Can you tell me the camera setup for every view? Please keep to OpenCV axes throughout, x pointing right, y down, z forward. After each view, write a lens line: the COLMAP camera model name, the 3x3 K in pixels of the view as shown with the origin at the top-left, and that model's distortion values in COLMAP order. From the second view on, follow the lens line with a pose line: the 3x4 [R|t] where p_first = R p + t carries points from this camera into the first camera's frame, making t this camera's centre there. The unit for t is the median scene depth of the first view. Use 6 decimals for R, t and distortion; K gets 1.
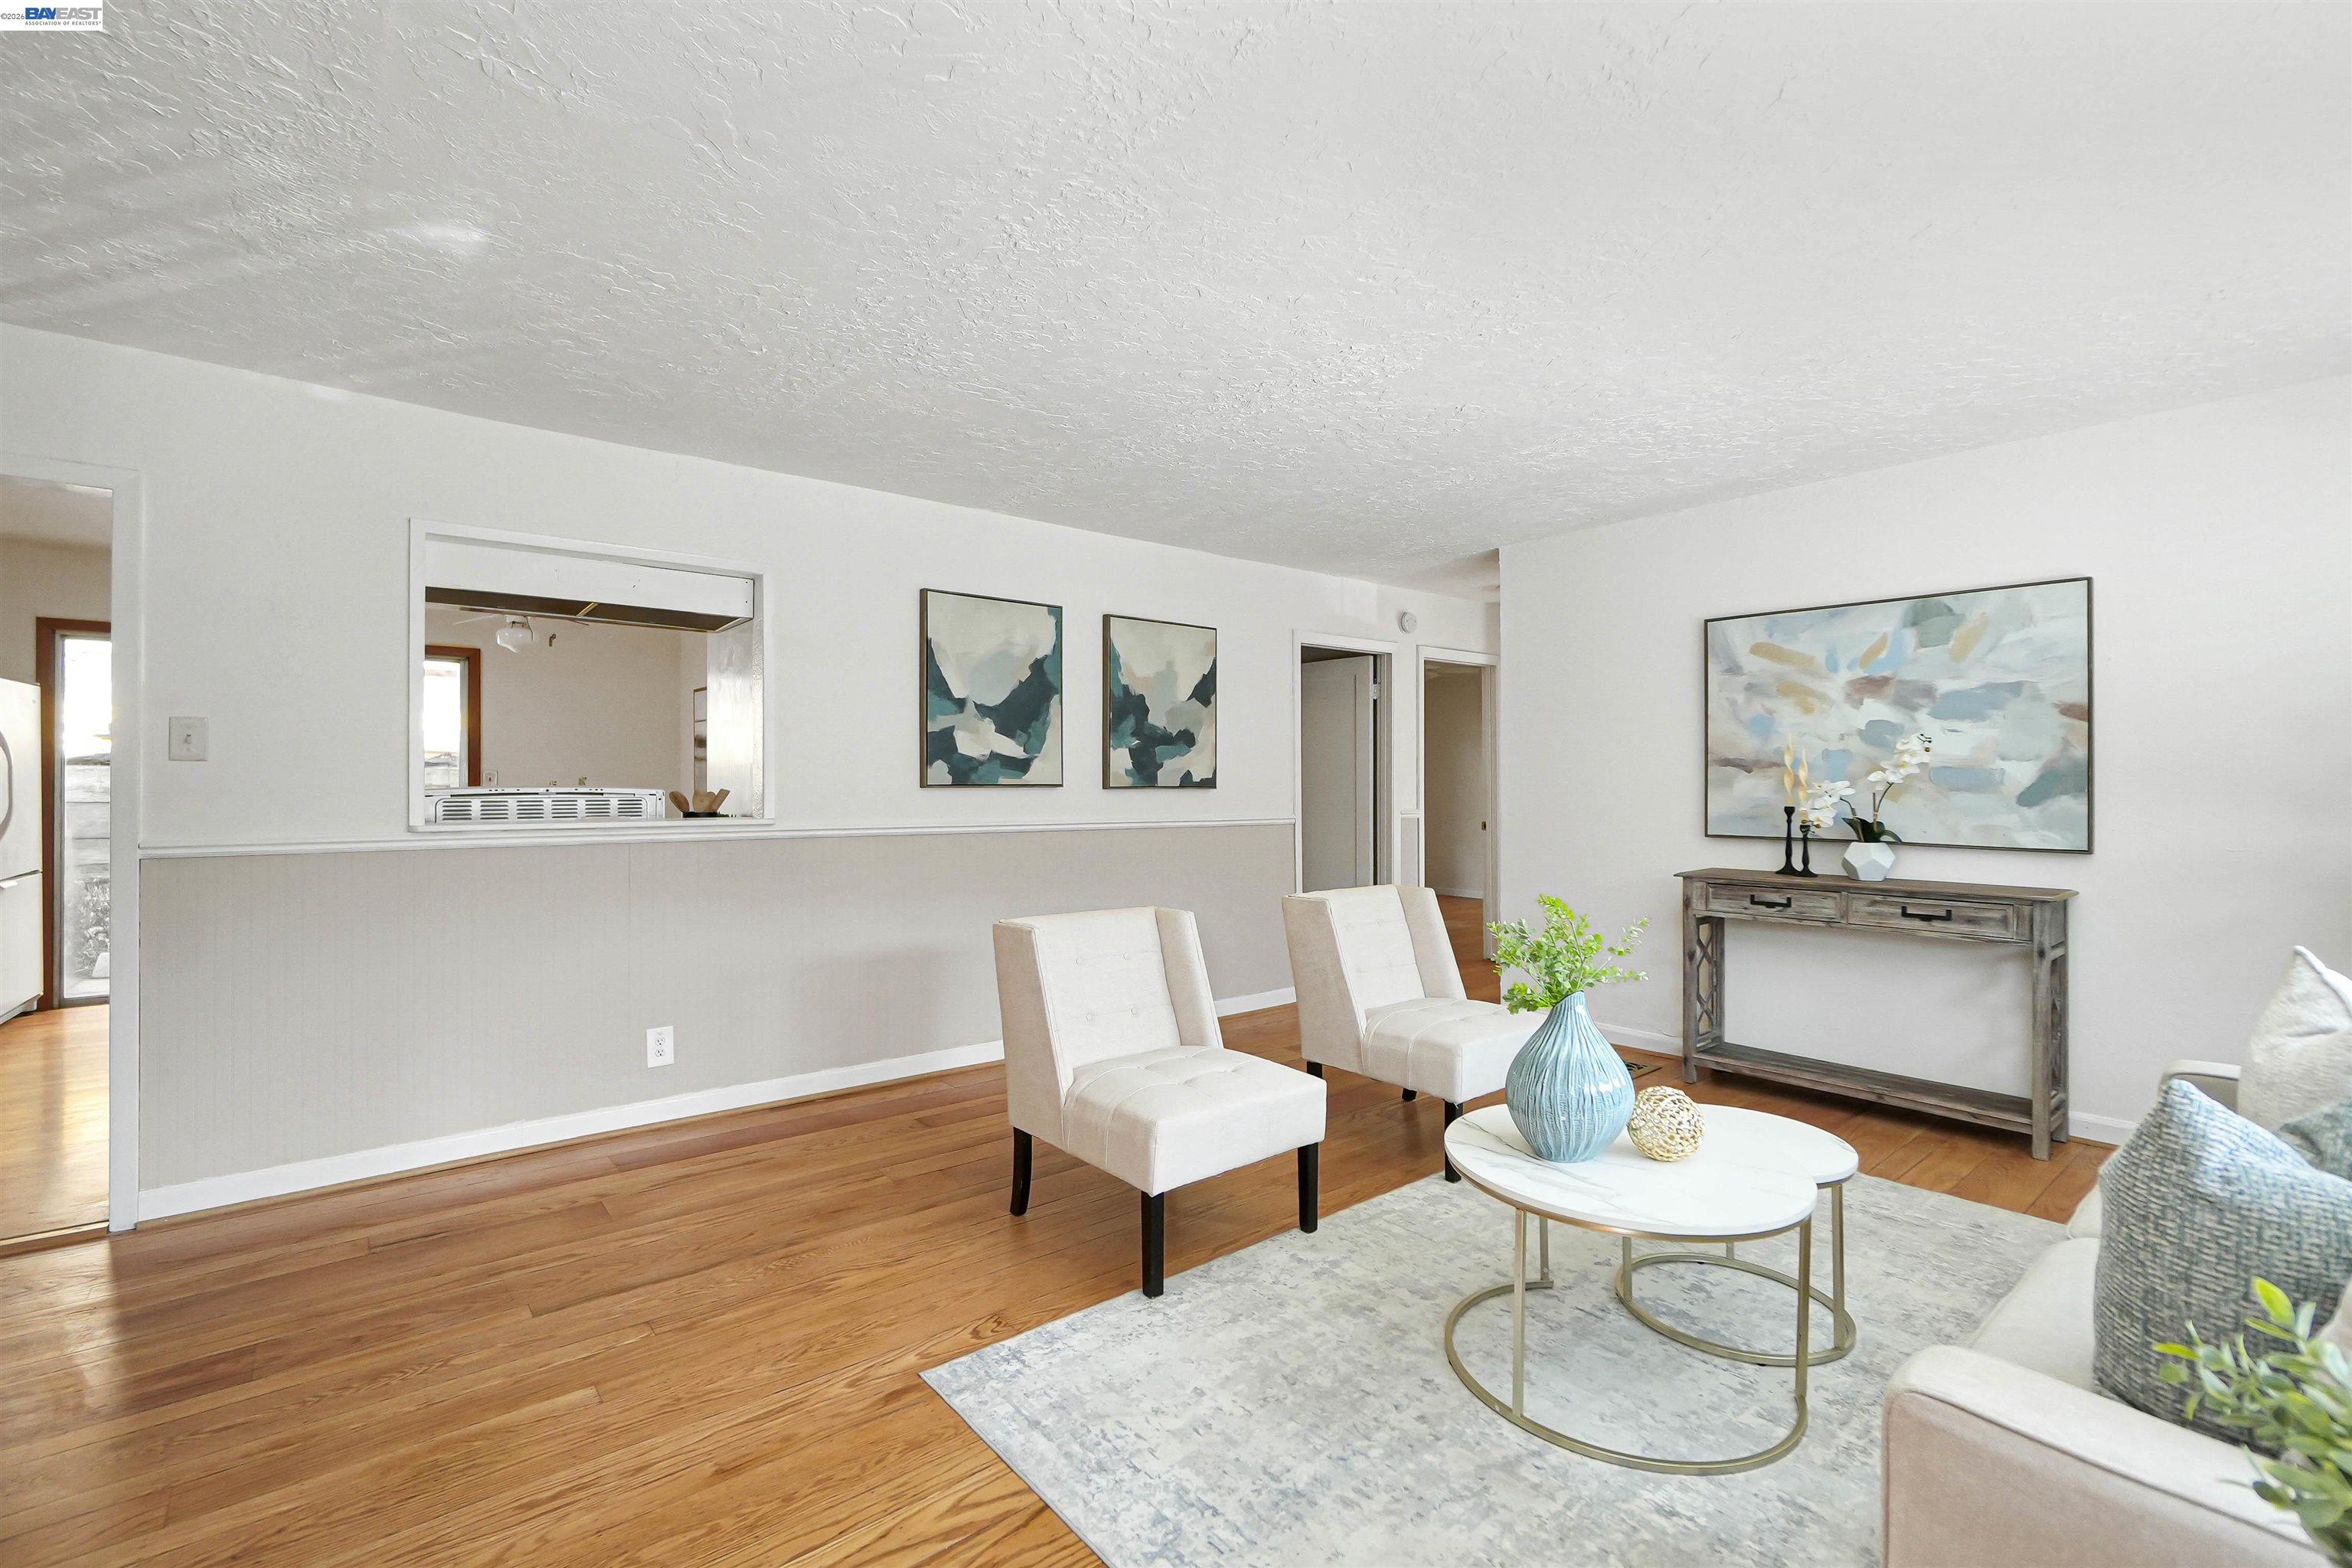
lens RADIAL K [[1020.6, 0, 1146.8], [0, 1020.6, 764.9], [0, 0, 1]] dist [-0.010804, 0.005156]
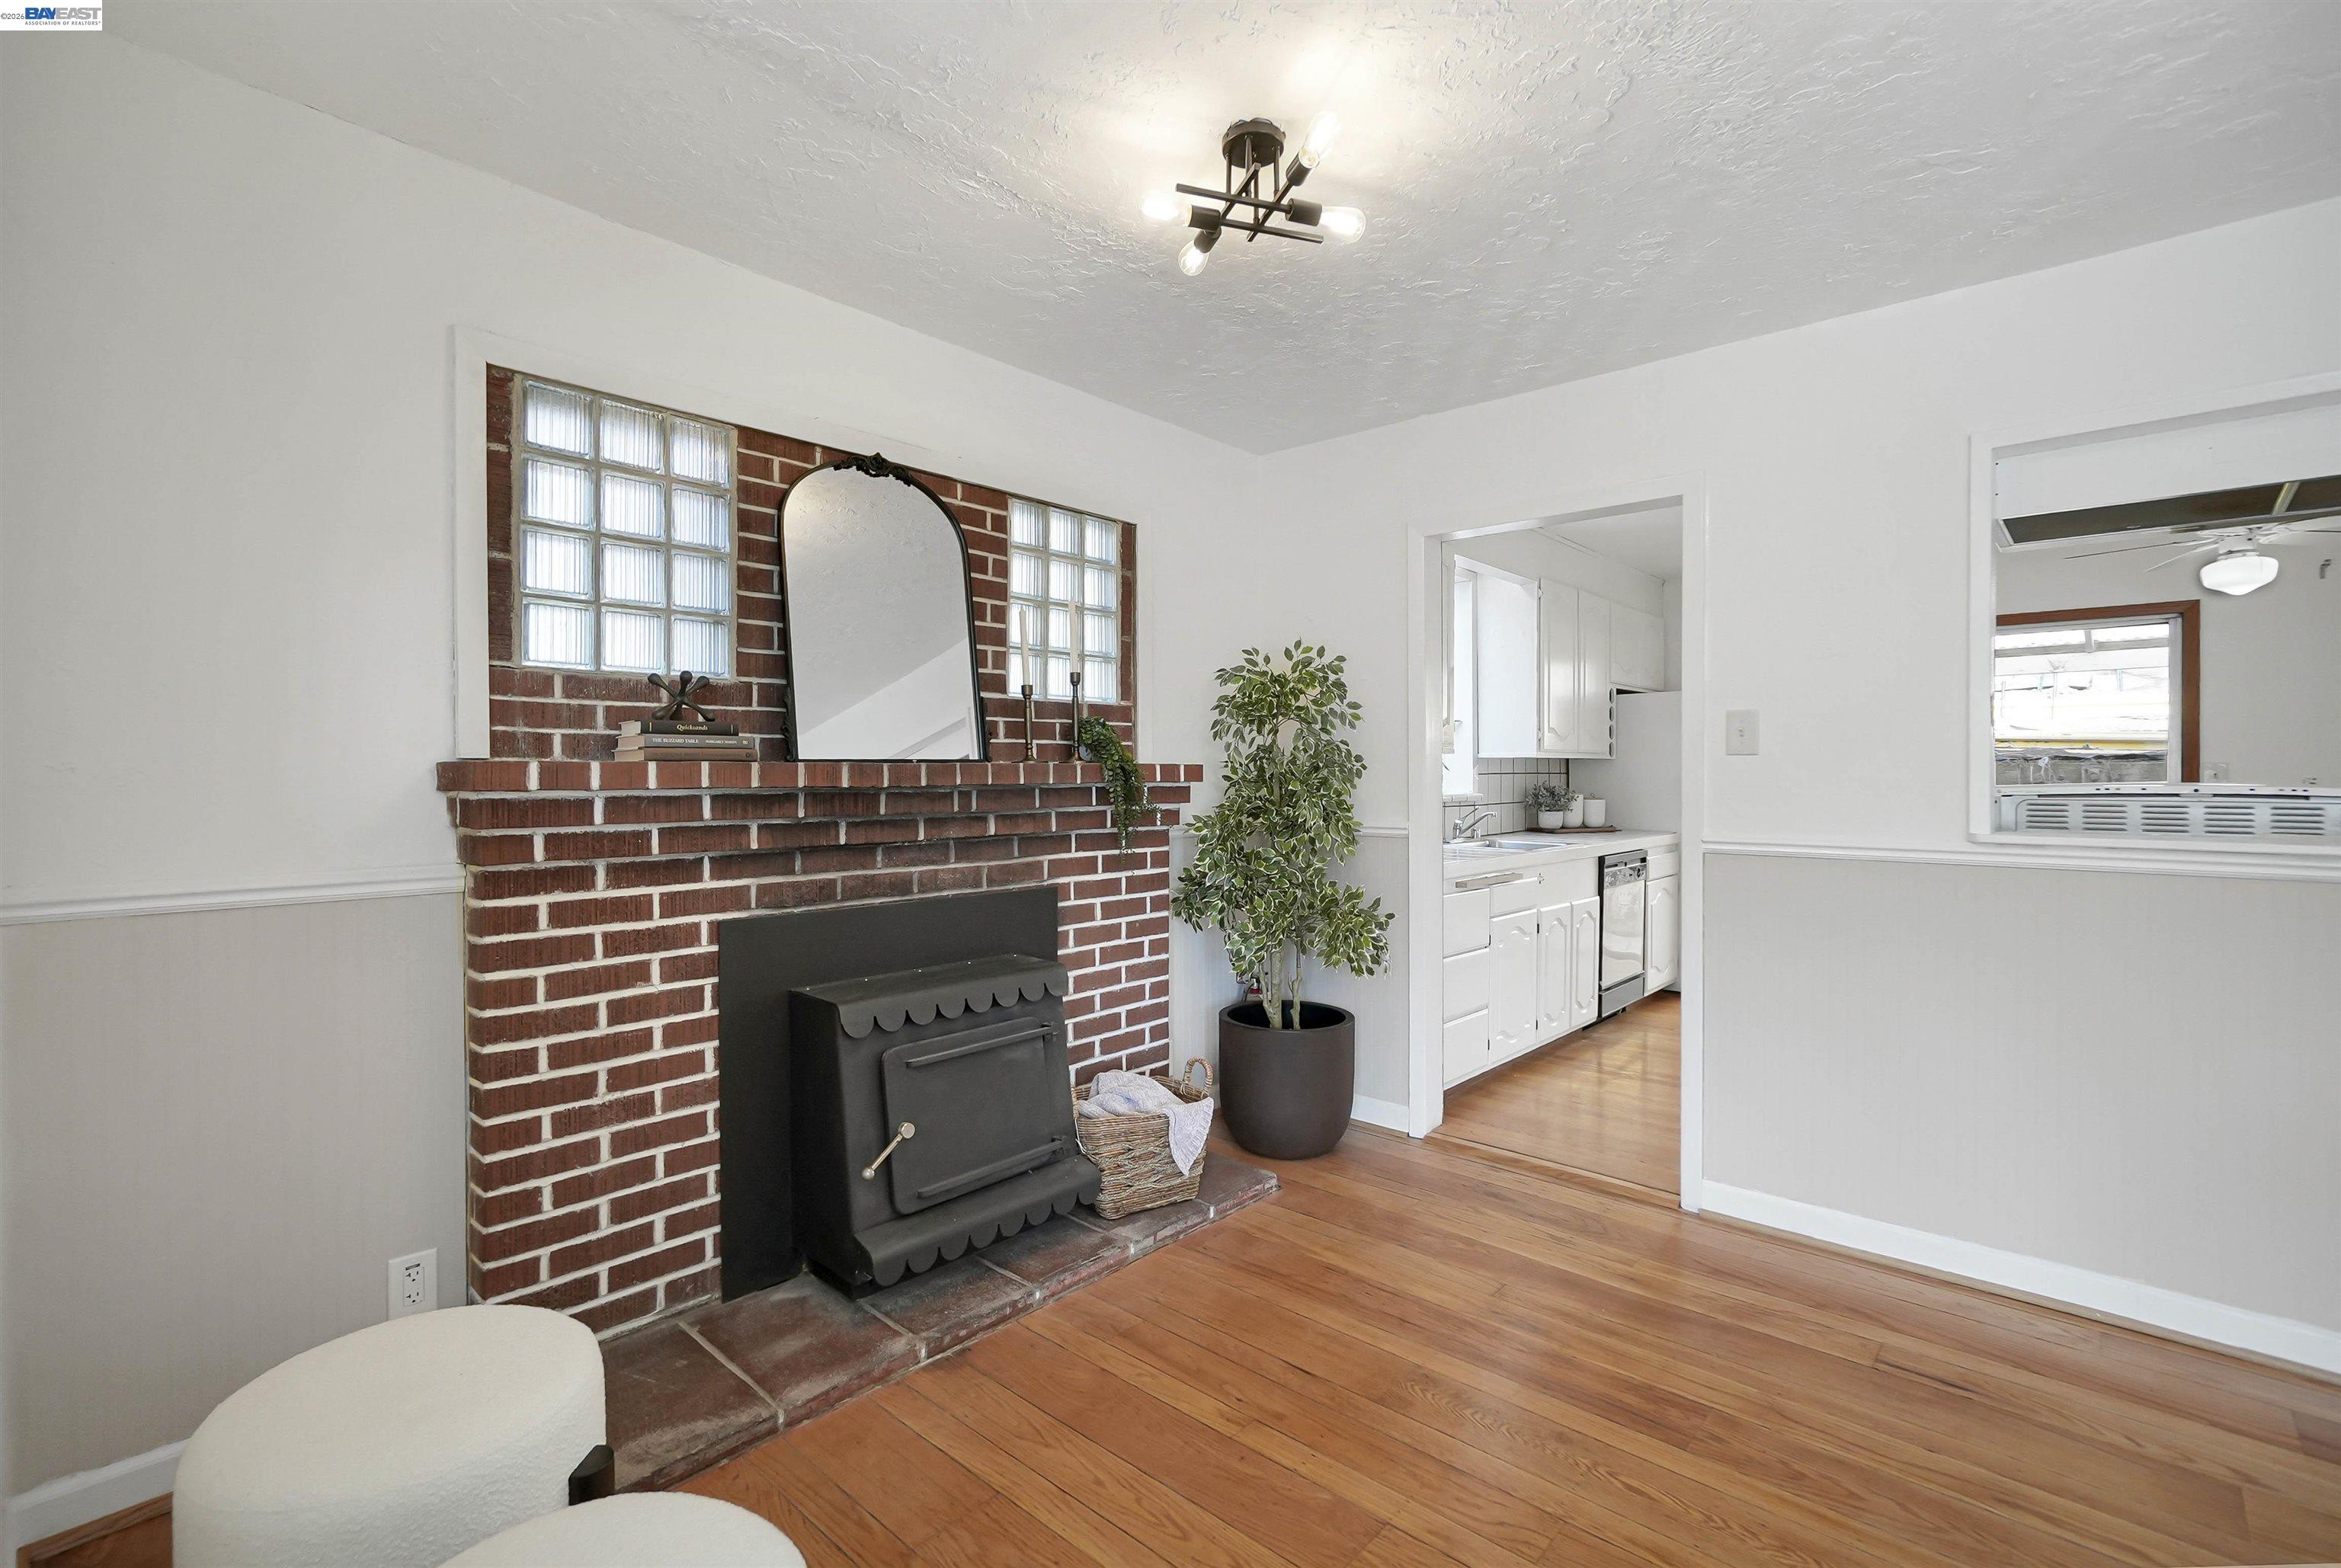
lens RADIAL K [[1057.3, 0, 1173.9], [0, 1057.3, 783.7], [0, 0, 1]] dist [0.003701, -0.000229]
pose [[0.165138, 0.003521, -0.986264, -0.023794], [0.014402, 0.999878, 0.005981, 0.007049], [0.986165, -0.015192, 0.165068, 0.210138]]
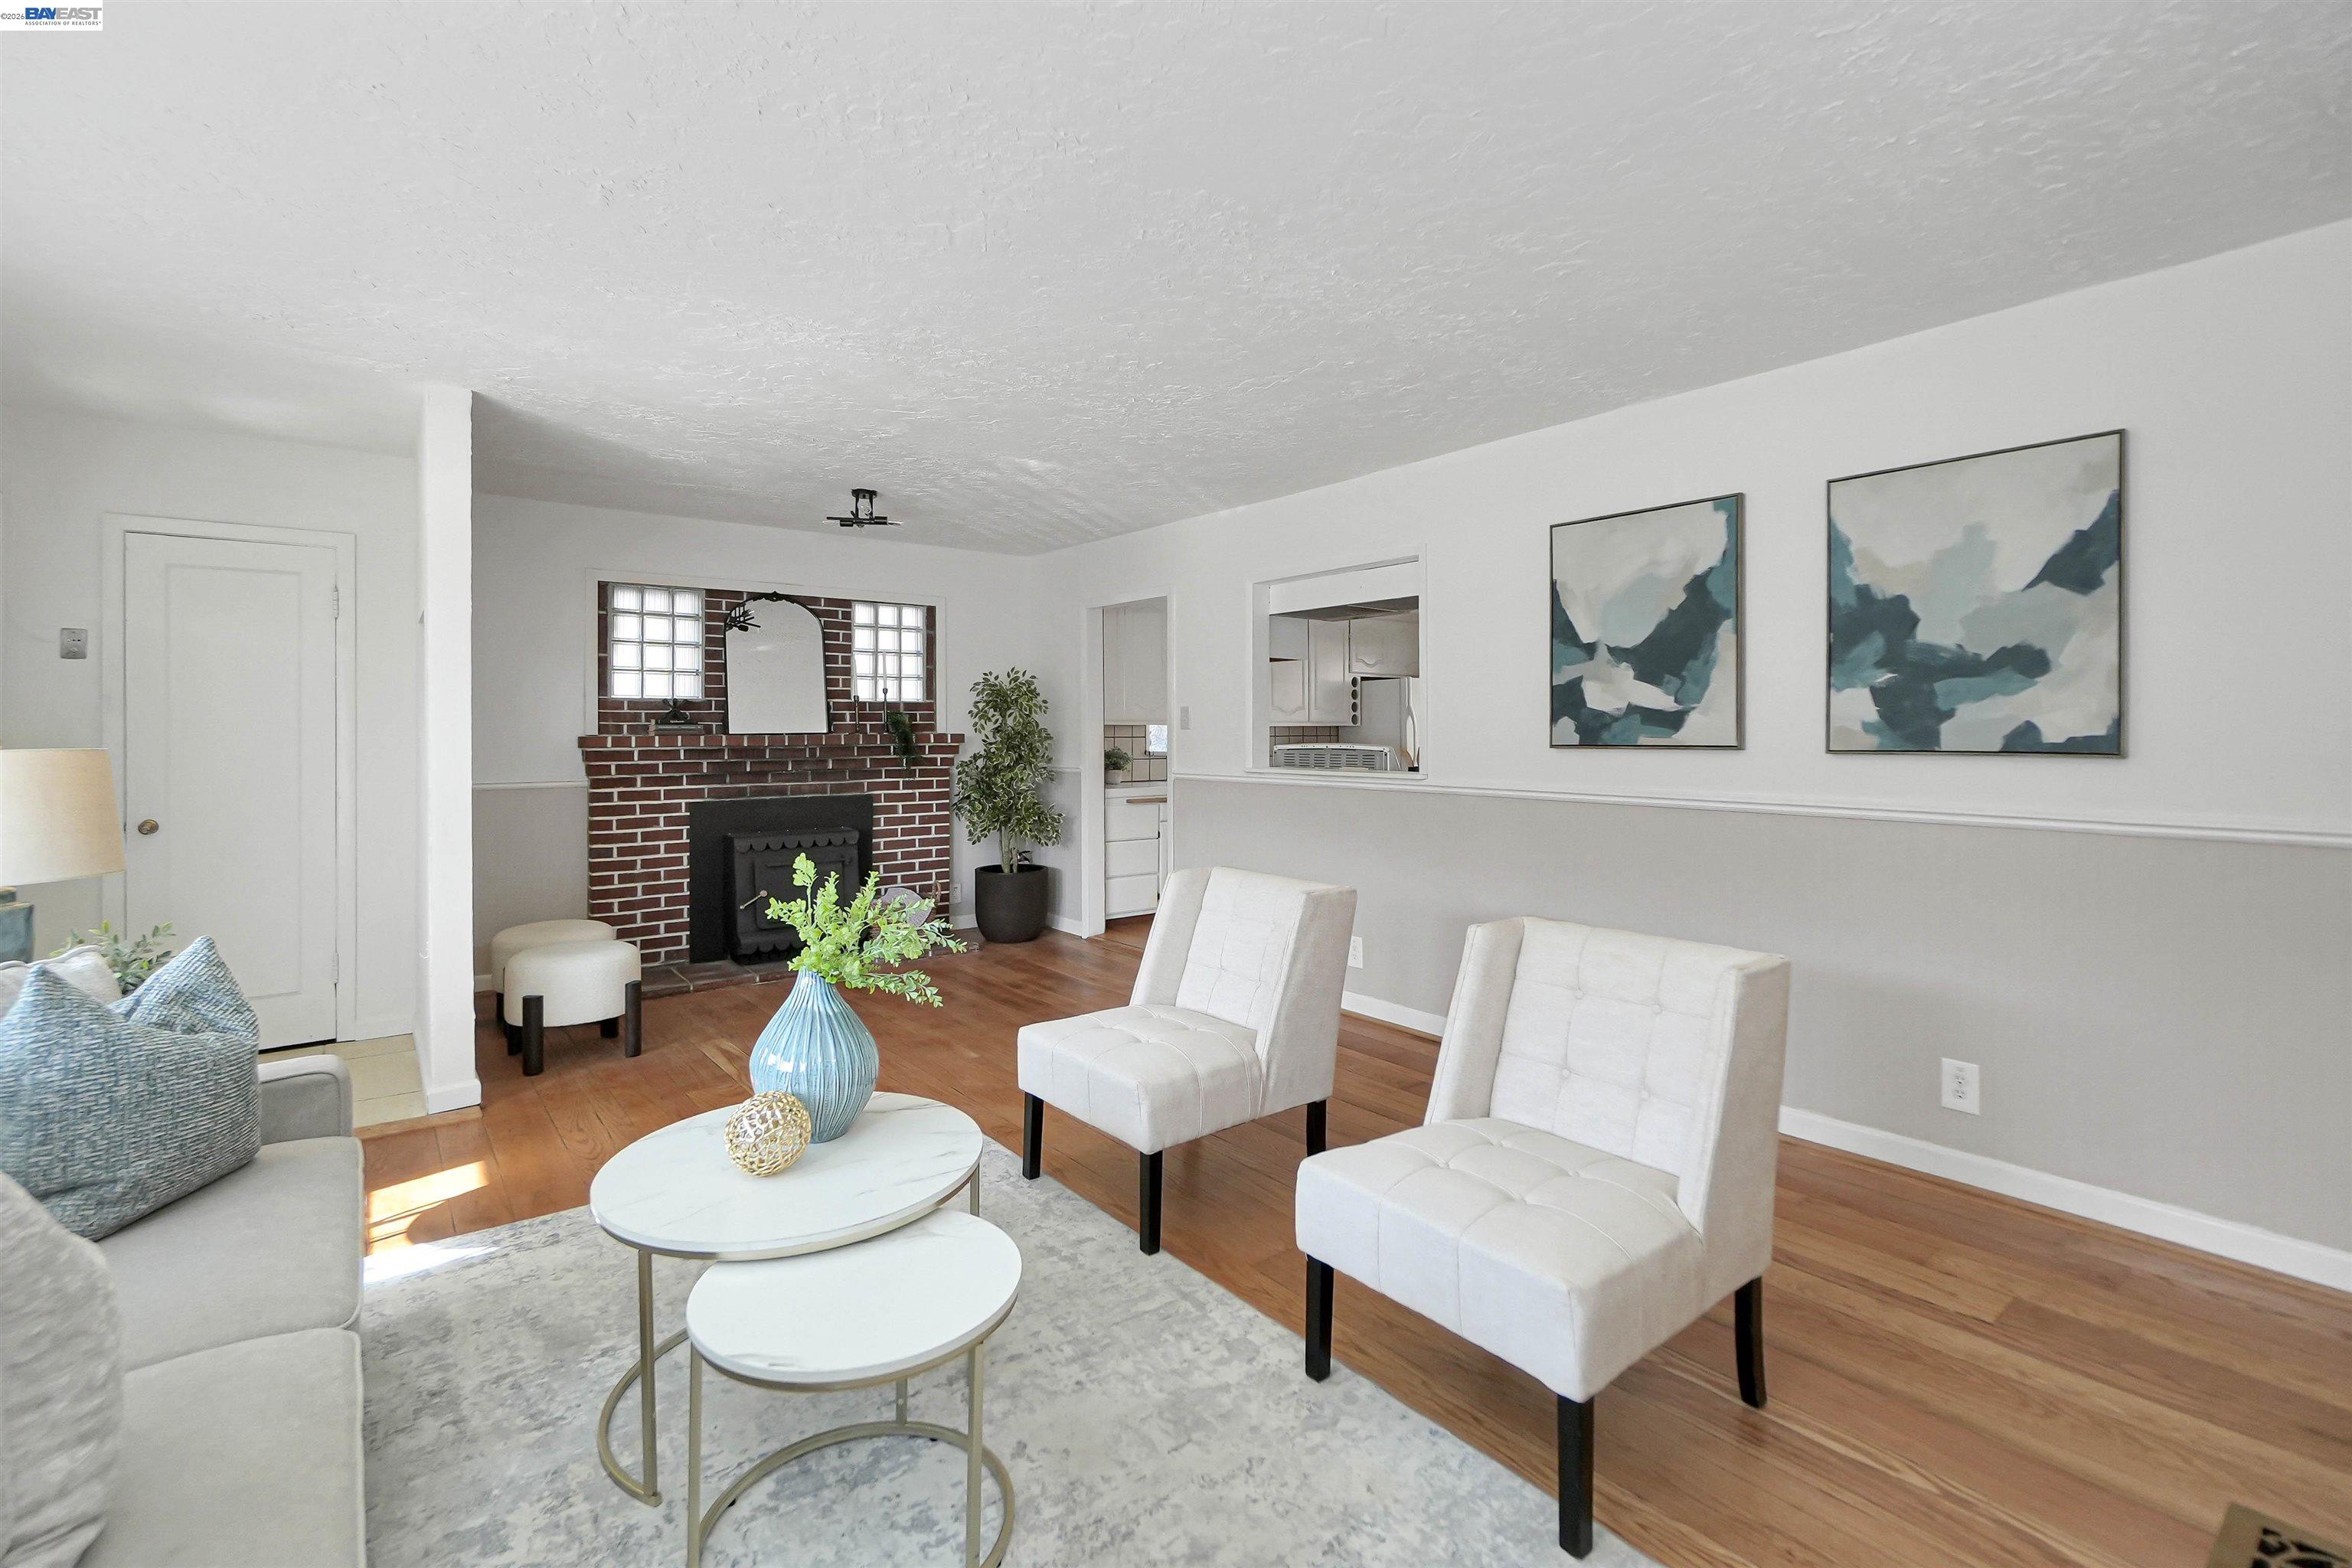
lens RADIAL K [[1020.6, 0, 1172.6], [0, 1020.6, 726.8], [0, 0, 1]] dist [-0.010804, 0.005156]
pose [[-0.000319, -0.011106, -0.999938, 0.730301], [0.016083, 0.999809, -0.011110, 0.008915], [0.999871, -0.016085, -0.000140, 0.717102]]
